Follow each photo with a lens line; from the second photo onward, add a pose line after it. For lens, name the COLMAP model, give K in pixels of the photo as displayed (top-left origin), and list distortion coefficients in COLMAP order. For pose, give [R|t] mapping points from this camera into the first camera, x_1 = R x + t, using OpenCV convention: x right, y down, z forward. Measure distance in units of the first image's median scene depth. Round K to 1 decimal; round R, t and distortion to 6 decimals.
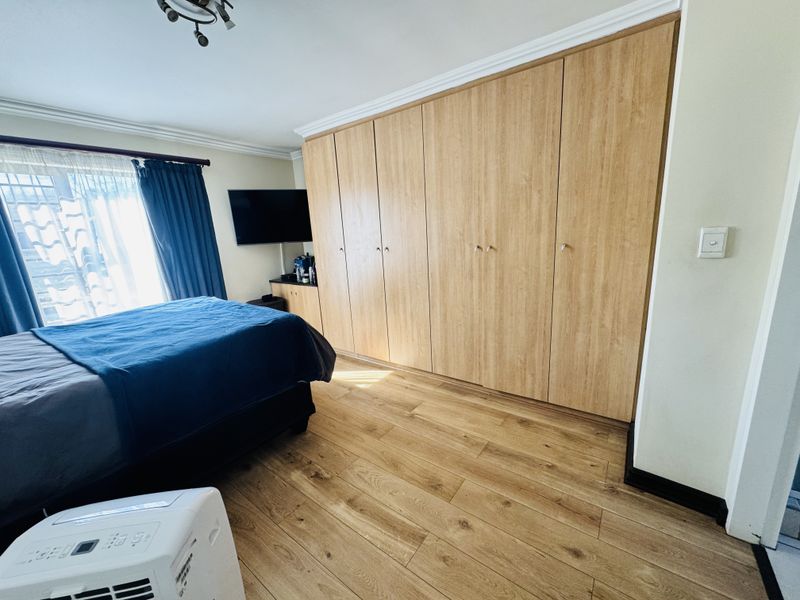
lens RADIAL K [[320.5, 0, 403.1], [0, 320.5, 299.1], [0, 0, 1]] dist [-0.001905, 0.000150]
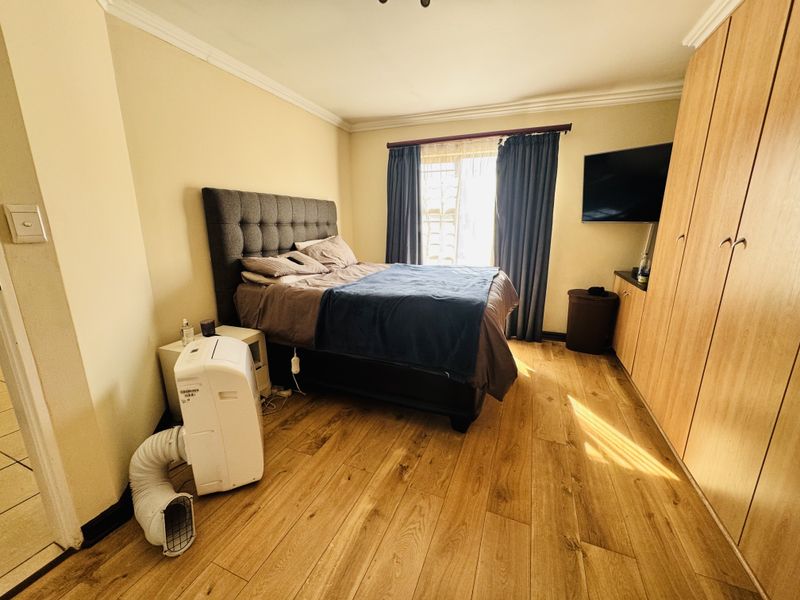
lens RADIAL K [[320.5, 0, 400.0], [0, 320.5, 300.3], [0, 0, 1]] dist [-0.001905, 0.000150]
pose [[0.239732, 0.281640, -0.929090, 0.339131], [-0.226903, 0.946746, 0.228445, -0.085618], [0.943951, 0.156048, 0.290870, 0.493228]]
